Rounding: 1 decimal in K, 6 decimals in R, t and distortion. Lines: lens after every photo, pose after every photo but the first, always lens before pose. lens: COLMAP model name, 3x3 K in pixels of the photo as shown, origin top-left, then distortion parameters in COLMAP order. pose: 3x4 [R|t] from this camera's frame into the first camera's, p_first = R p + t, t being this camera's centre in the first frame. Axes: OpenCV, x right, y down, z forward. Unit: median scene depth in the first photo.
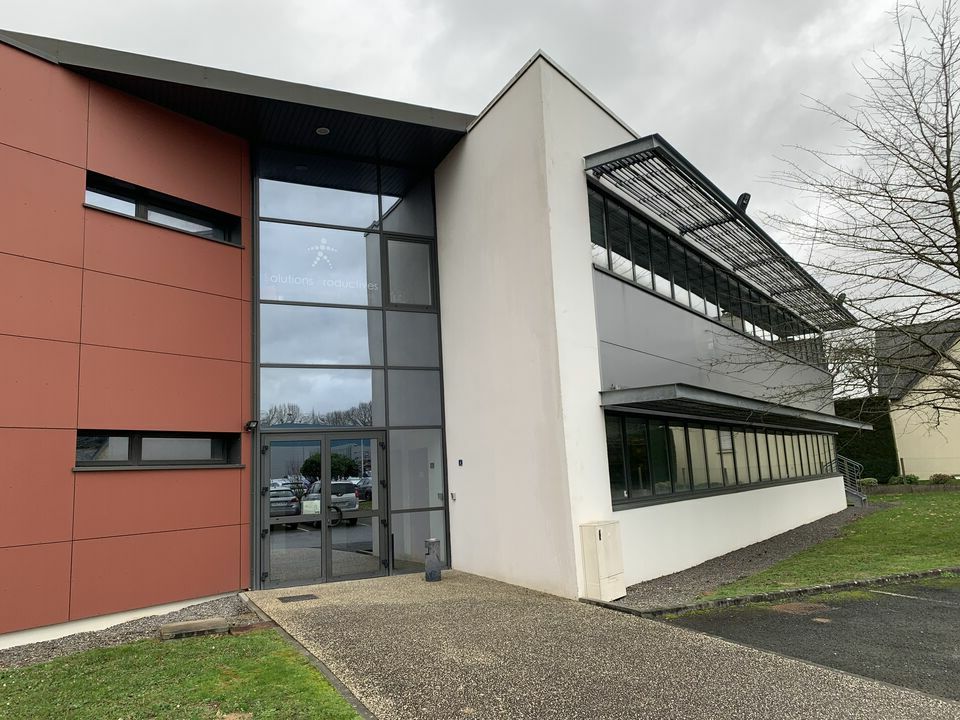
lens RADIAL K [[723.5, 0, 480.0], [0, 723.5, 360.0], [0, 0, 1]] dist [0.004659, -0.003062]
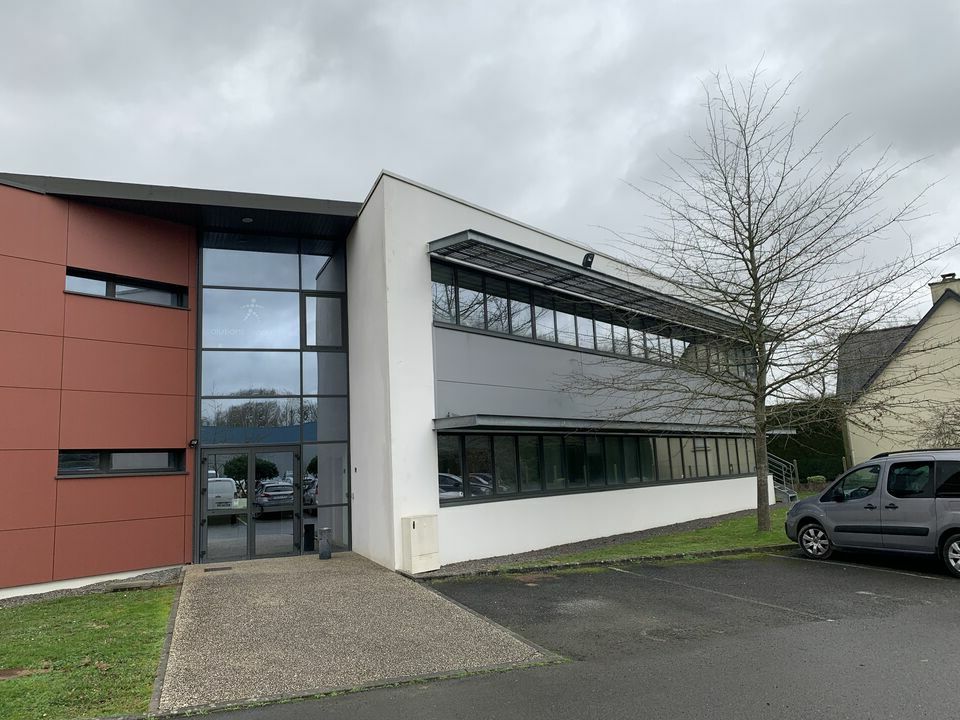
lens RADIAL K [[727.4, 0, 480.8], [0, 727.4, 353.3], [0, 0, 1]] dist [0.004896, -0.005534]
pose [[0.996653, -0.011630, -0.080918, 0.320288], [0.011980, 0.999921, 0.003845, -0.073250], [0.080867, -0.004801, 0.996713, -0.302259]]
